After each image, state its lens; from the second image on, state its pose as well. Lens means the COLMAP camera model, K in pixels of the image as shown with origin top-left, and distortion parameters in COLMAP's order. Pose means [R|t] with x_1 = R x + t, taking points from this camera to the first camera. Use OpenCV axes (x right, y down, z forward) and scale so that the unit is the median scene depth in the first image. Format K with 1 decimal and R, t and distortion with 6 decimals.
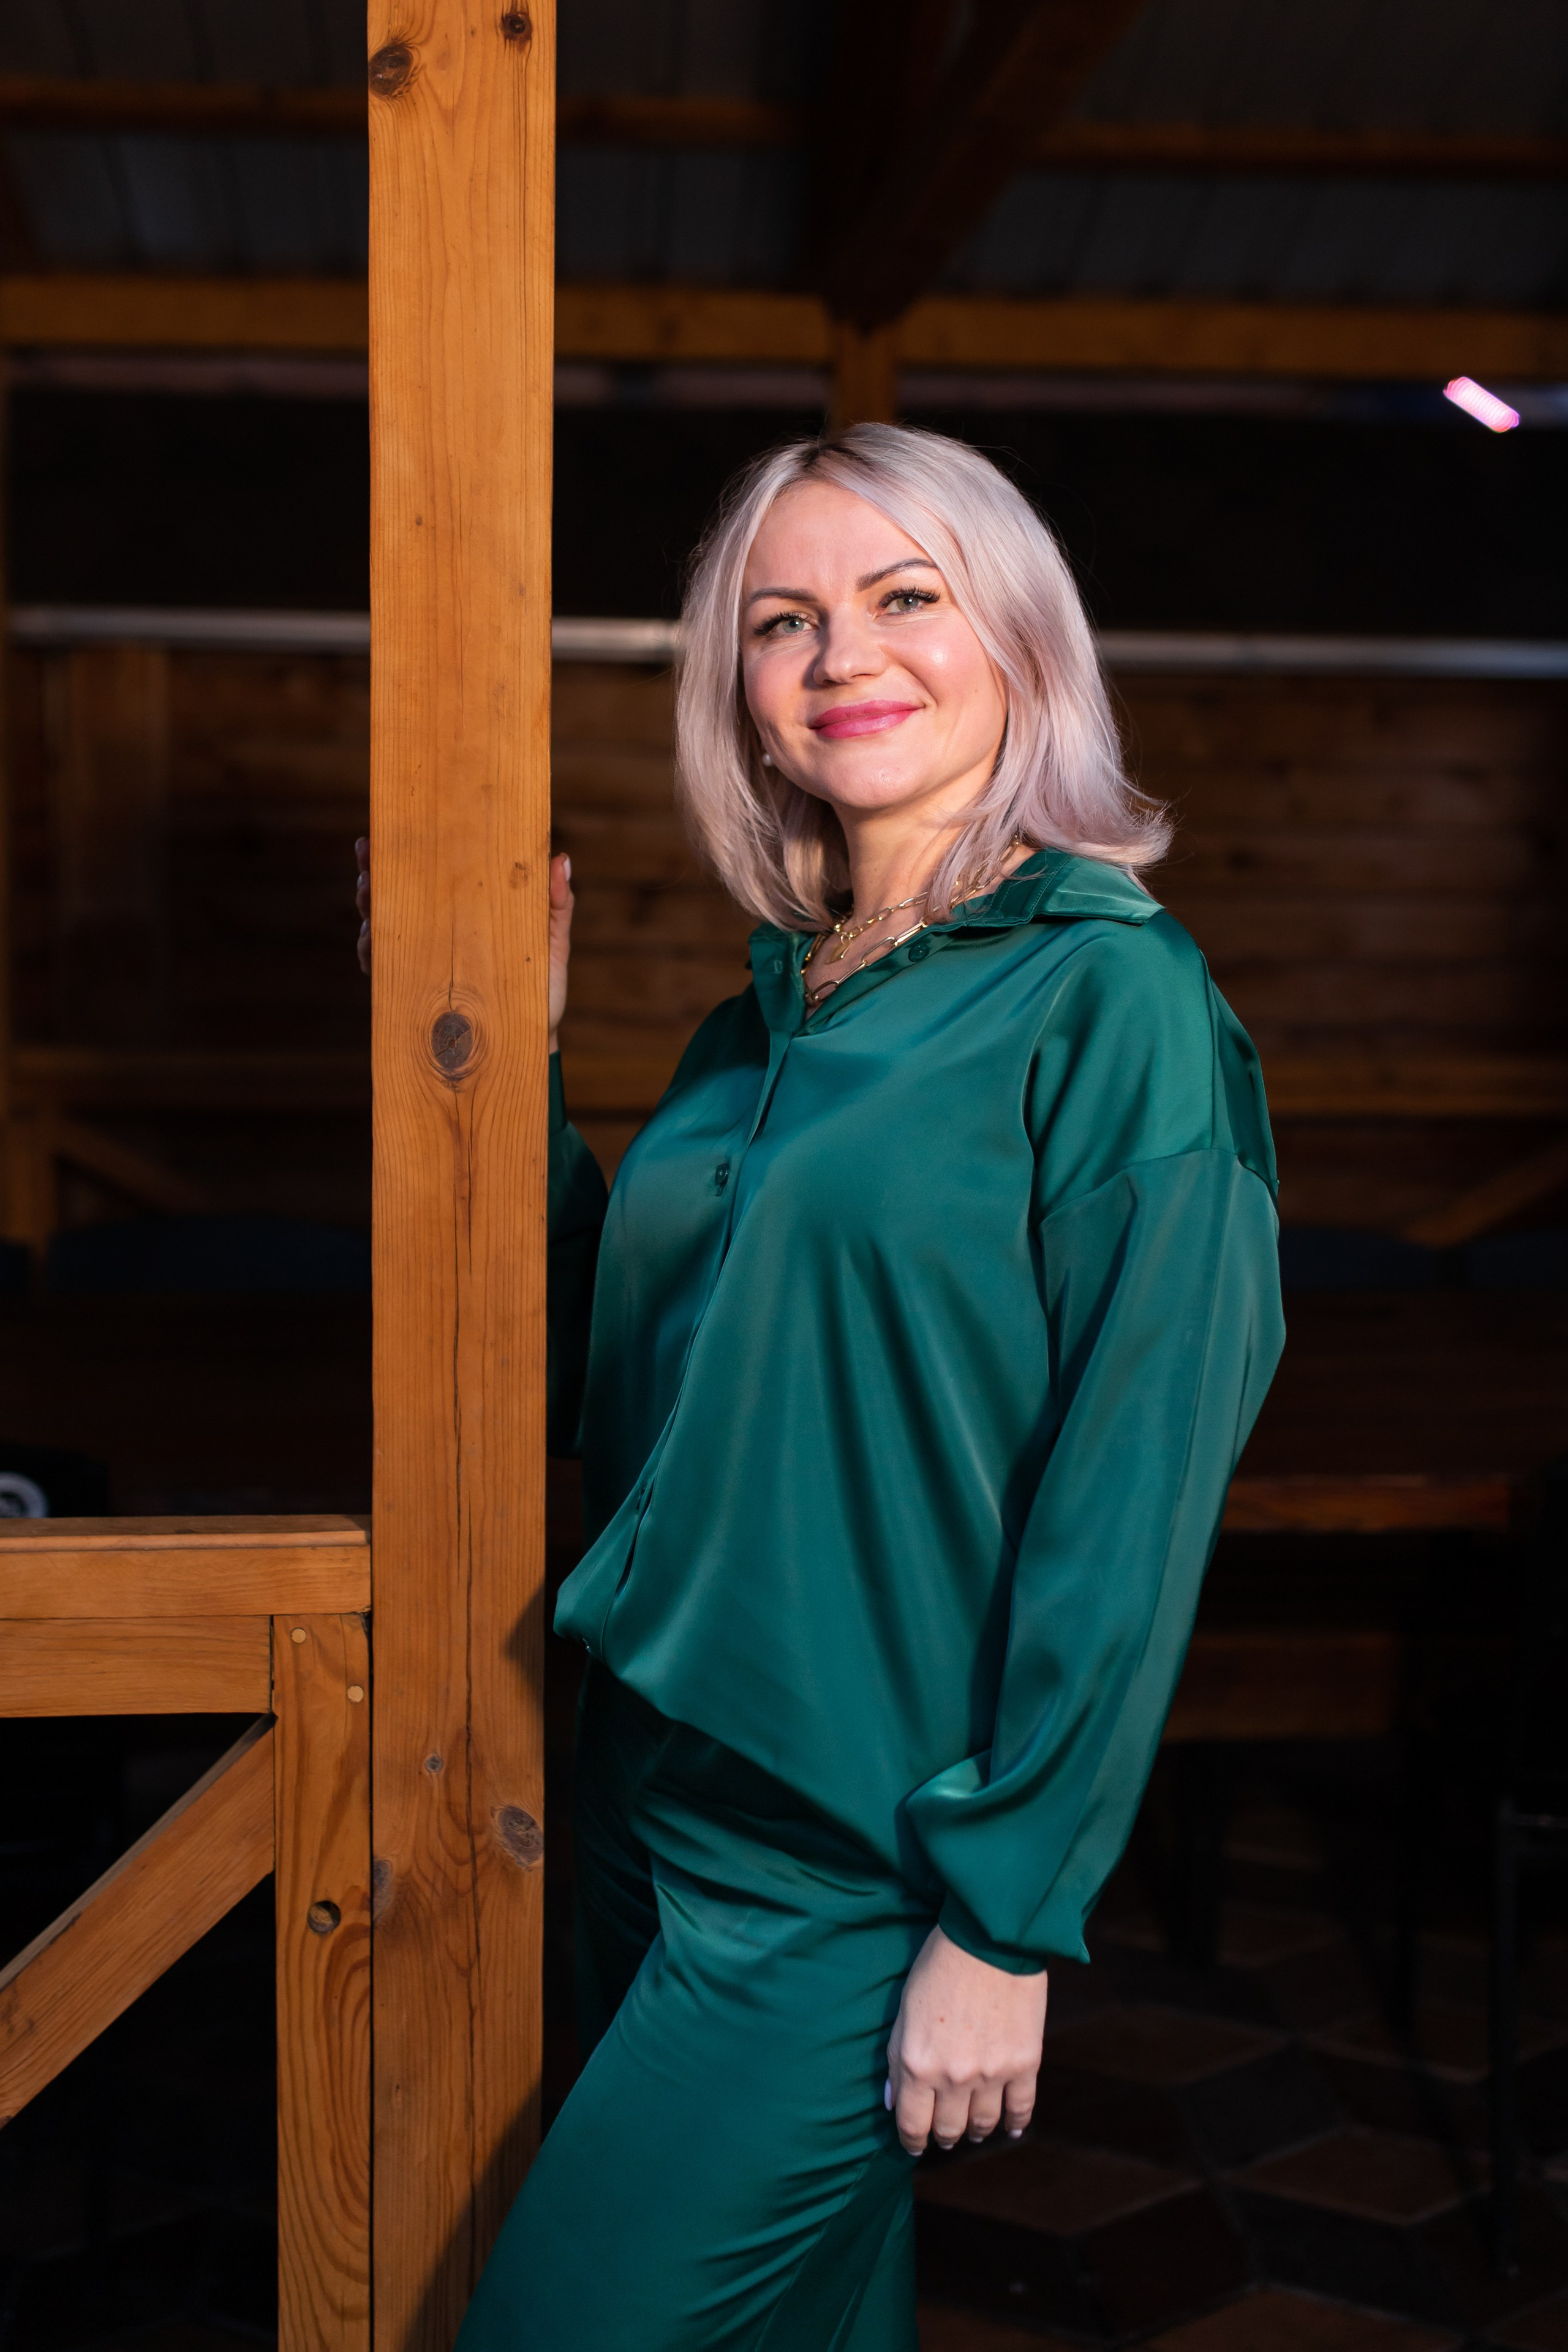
lens RADIAL K [[2605.8, 0, 732.5], [0, 2605.8, 1141.2], [0, 0, 1]] dist [-0.003017, 0.005756]
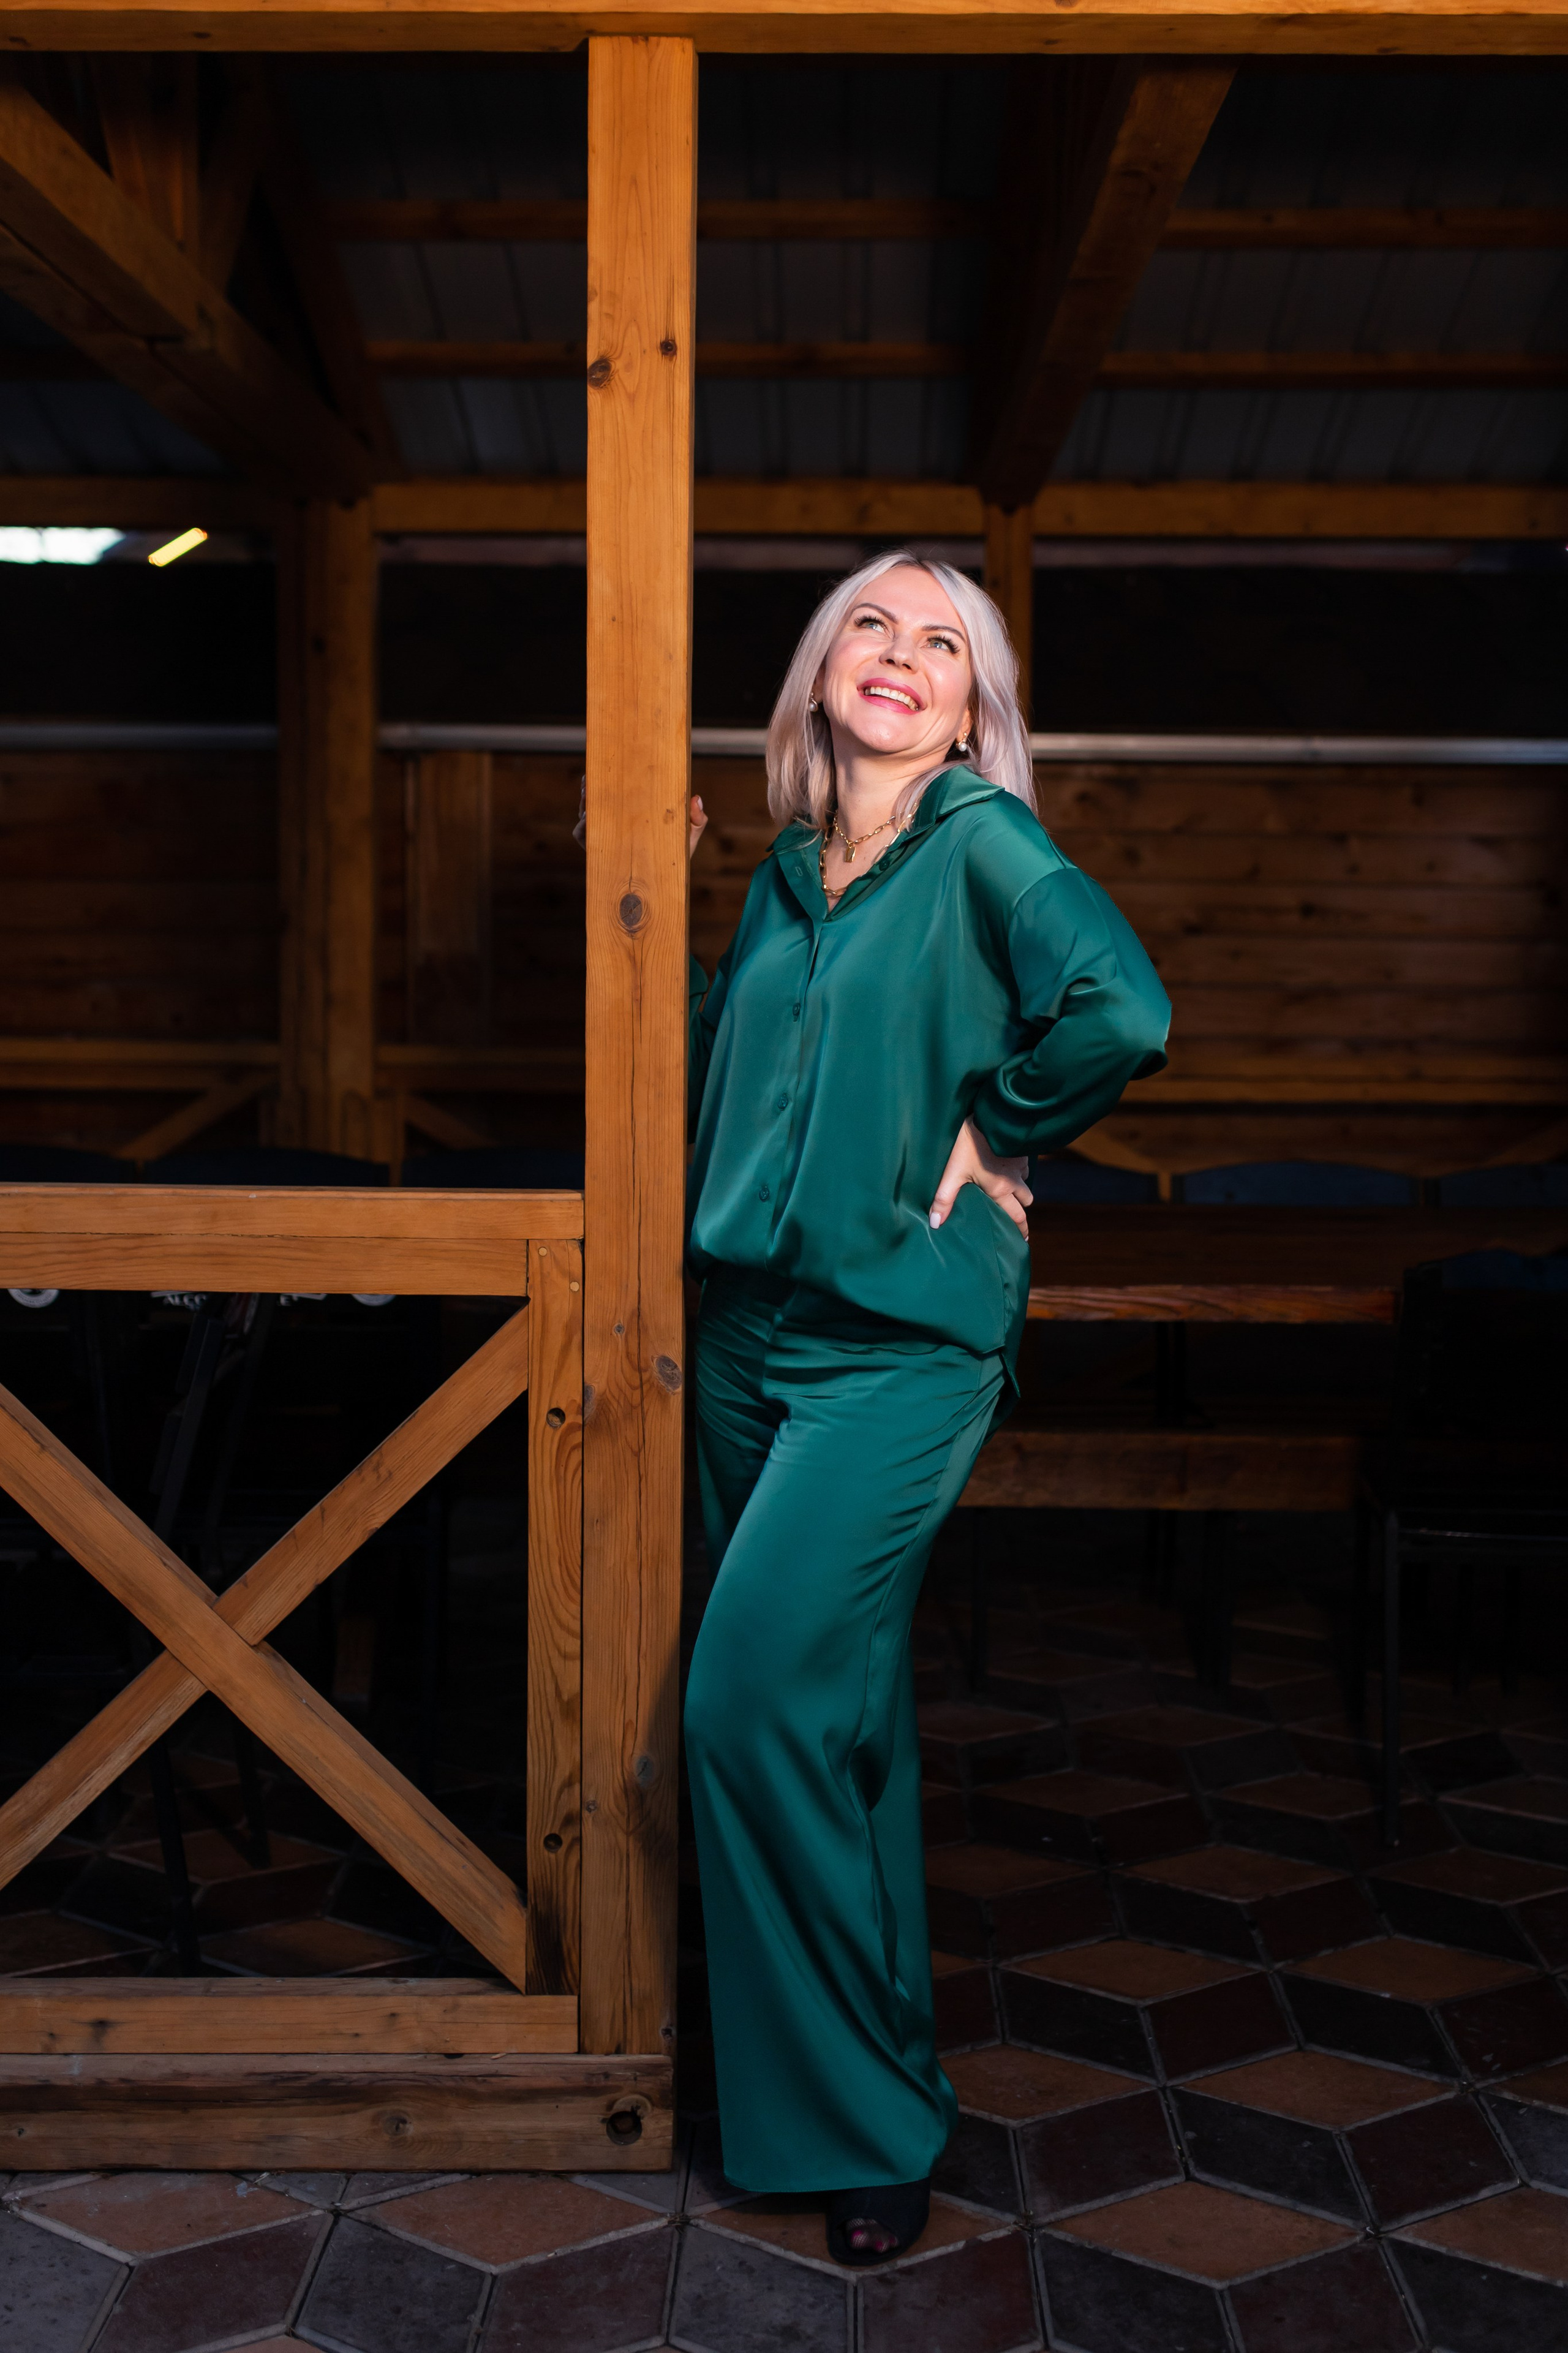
lens RADIAL K [[2308.5, 0, 793.3], [0, 2308.5, 1142.8], [0, 0, 1]] dist [-0.003302, 0.008684]
pose [[0.996185, 0.004985, -0.087124, 0.137013], [-0.008096, 0.999341, -0.035392, 0.170599], [0.086891, 0.035963, 0.995569, -0.537356]]
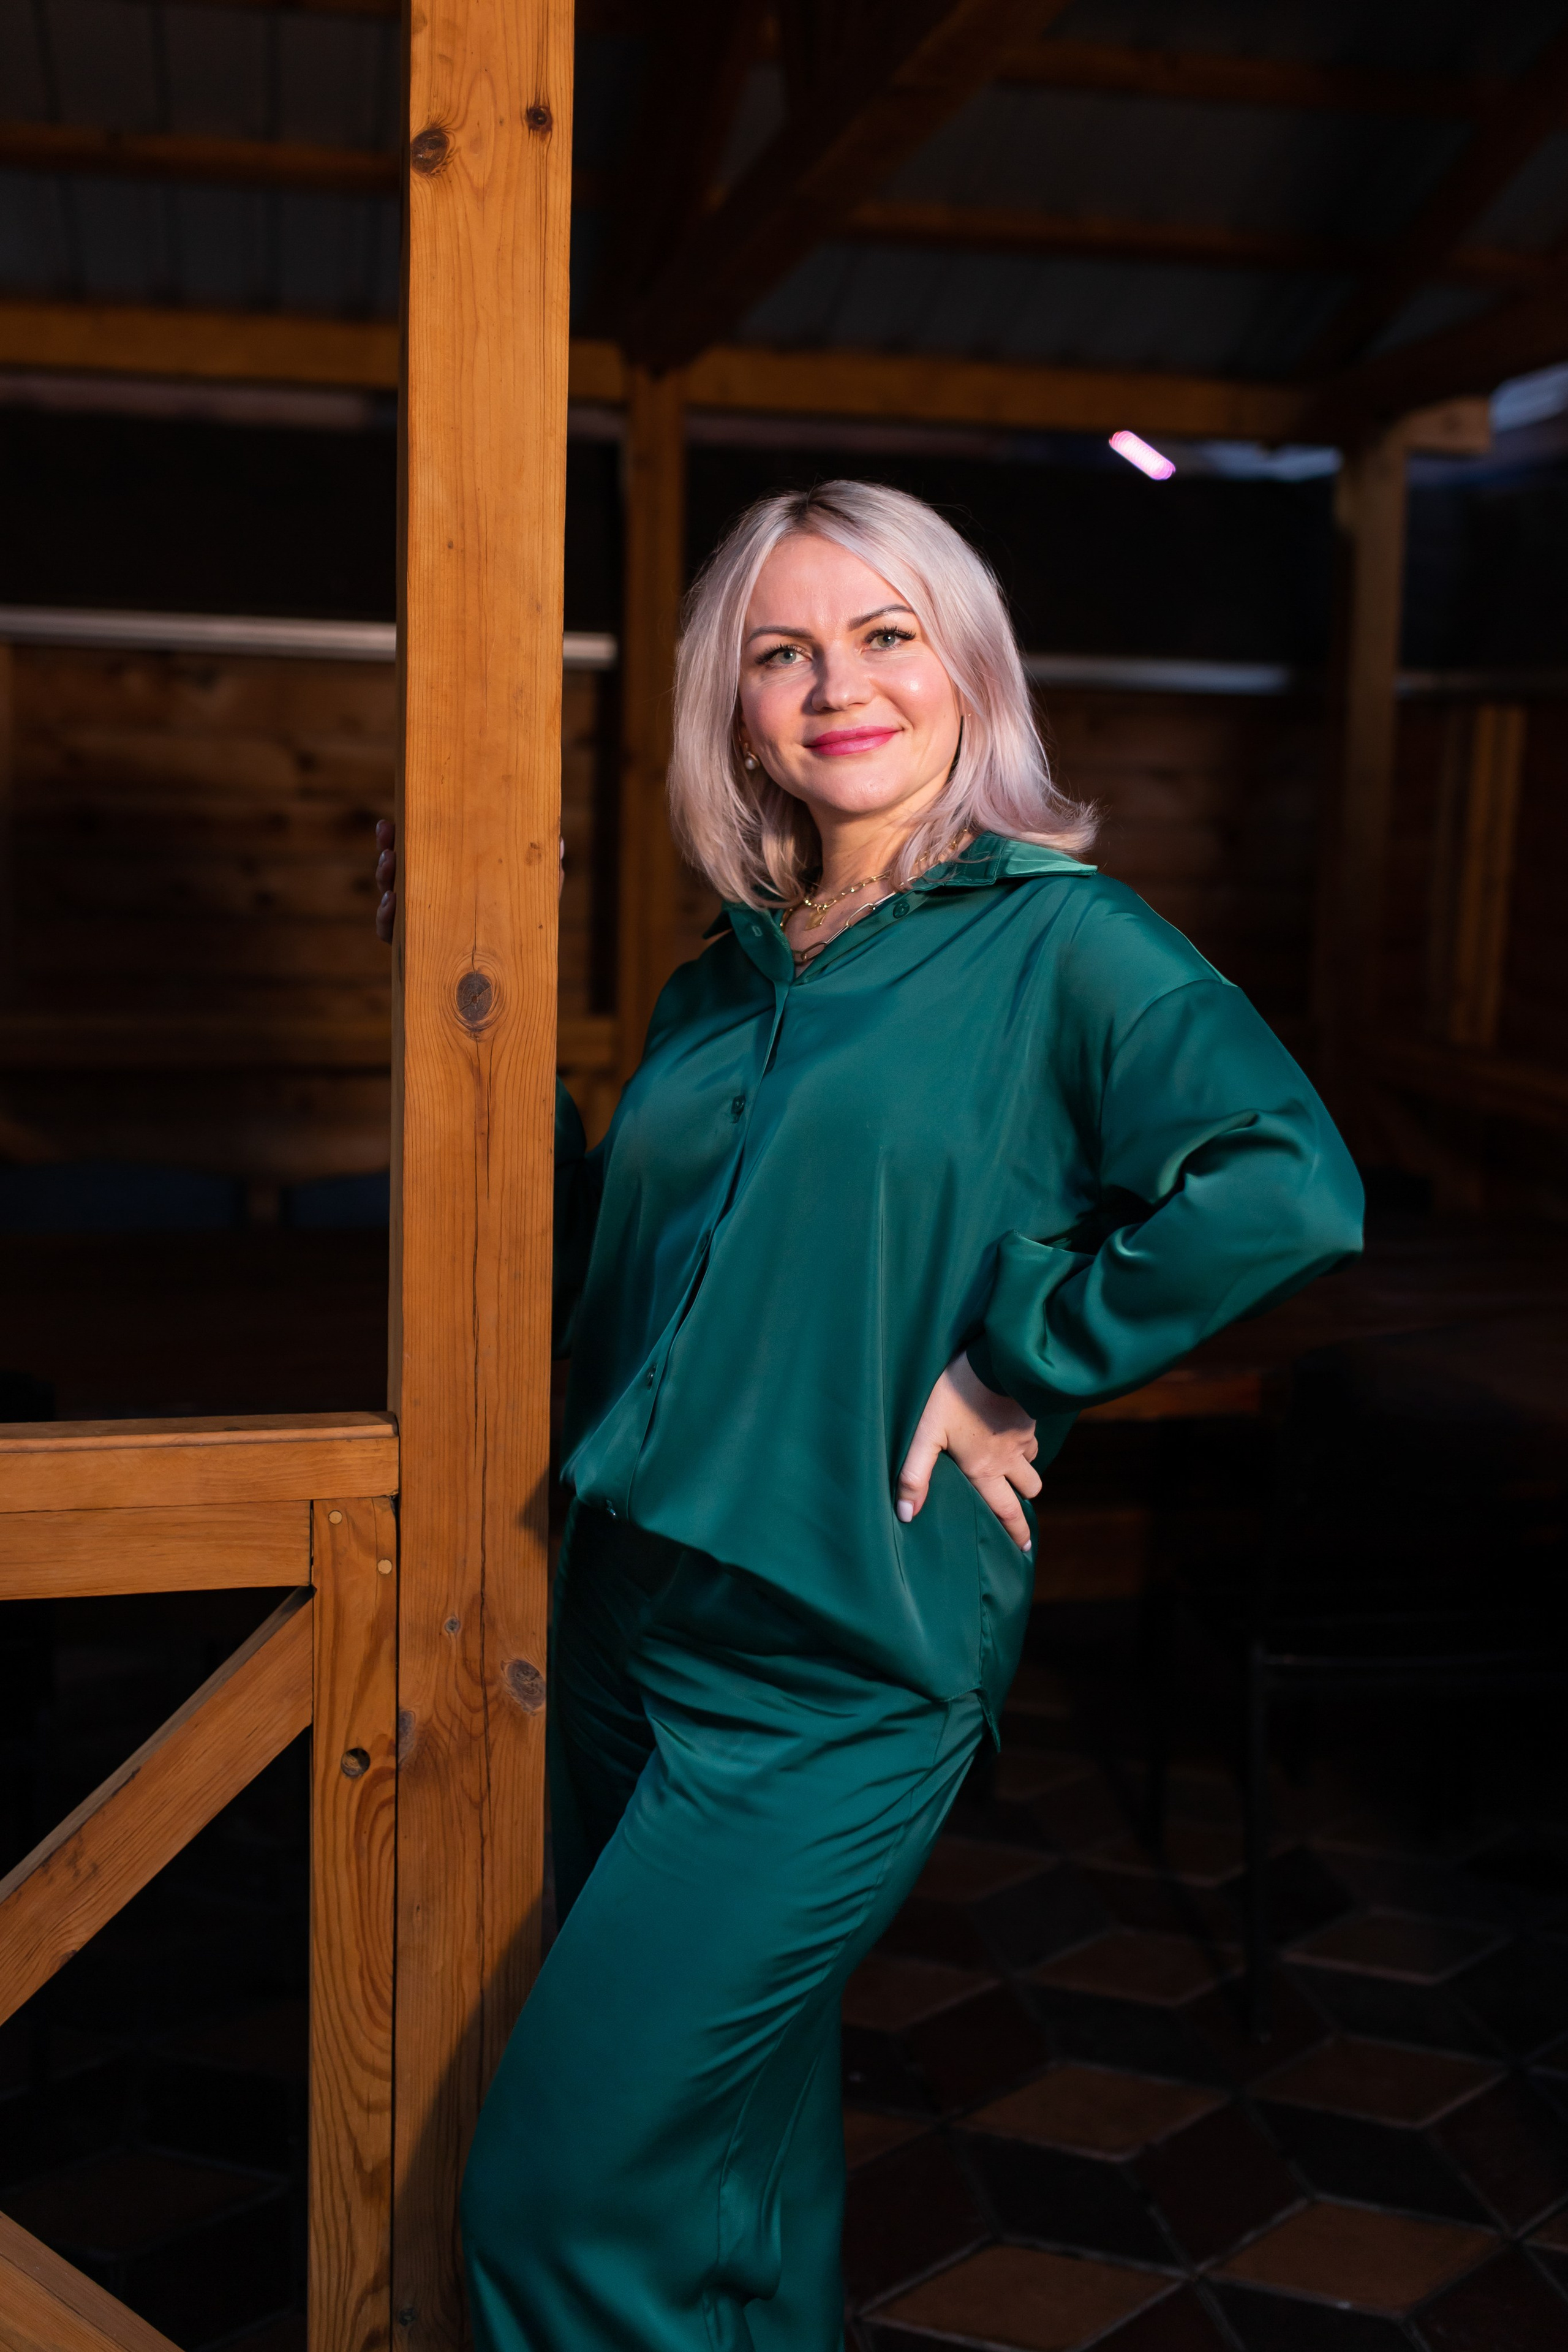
lens RADIAL K [[2346.9, 0, 779.1], [0, 2346.9, 1118.9], [0, 0, 1]] dist [-0.003168, 0.005227]
pose [[0.990431, -0.005505, 0.137898, -0.114964], [0.004287, 0.999949, 0.009128, 0.006321], [-0.137942, -0.008449, 0.990404, -0.045935]]
